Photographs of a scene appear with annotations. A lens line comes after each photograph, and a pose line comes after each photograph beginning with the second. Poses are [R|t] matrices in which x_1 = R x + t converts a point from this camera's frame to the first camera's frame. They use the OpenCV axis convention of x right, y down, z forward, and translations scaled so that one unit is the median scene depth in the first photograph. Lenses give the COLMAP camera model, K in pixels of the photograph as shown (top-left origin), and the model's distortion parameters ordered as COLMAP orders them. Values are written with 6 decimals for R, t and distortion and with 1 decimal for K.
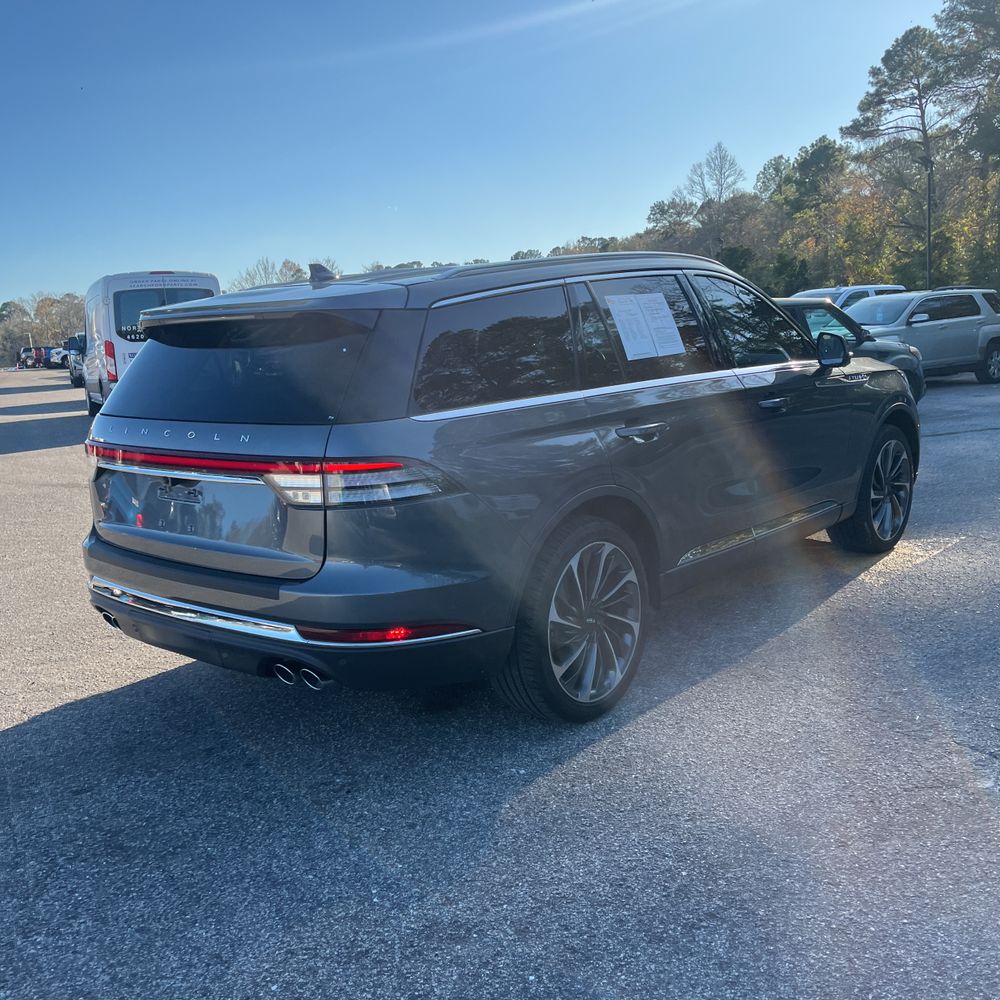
lens RADIAL K [[1022.2, 0, 501.1], [0, 1022.2, 499.0], [0, 0, 1]] dist [0.020795, 0.000000]
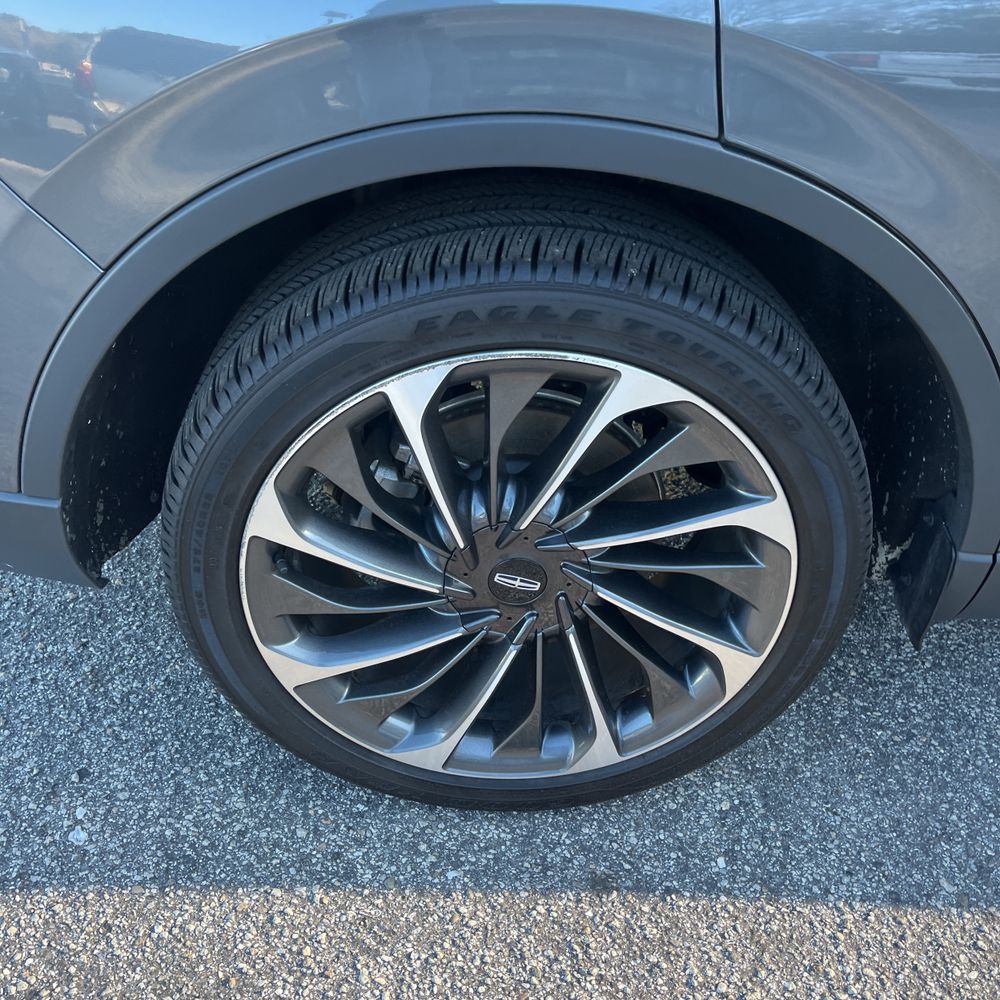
lens RADIAL K [[1022.2, 0, 496.4], [0, 1022.2, 501.3], [0, 0, 1]] dist [0.020795, 0.000000]
pose [[0.654670, 0.514444, -0.553854, 0.037959], [-0.216364, 0.829565, 0.514789, -0.008350], [0.724288, -0.217183, 0.654399, 0.129528]]
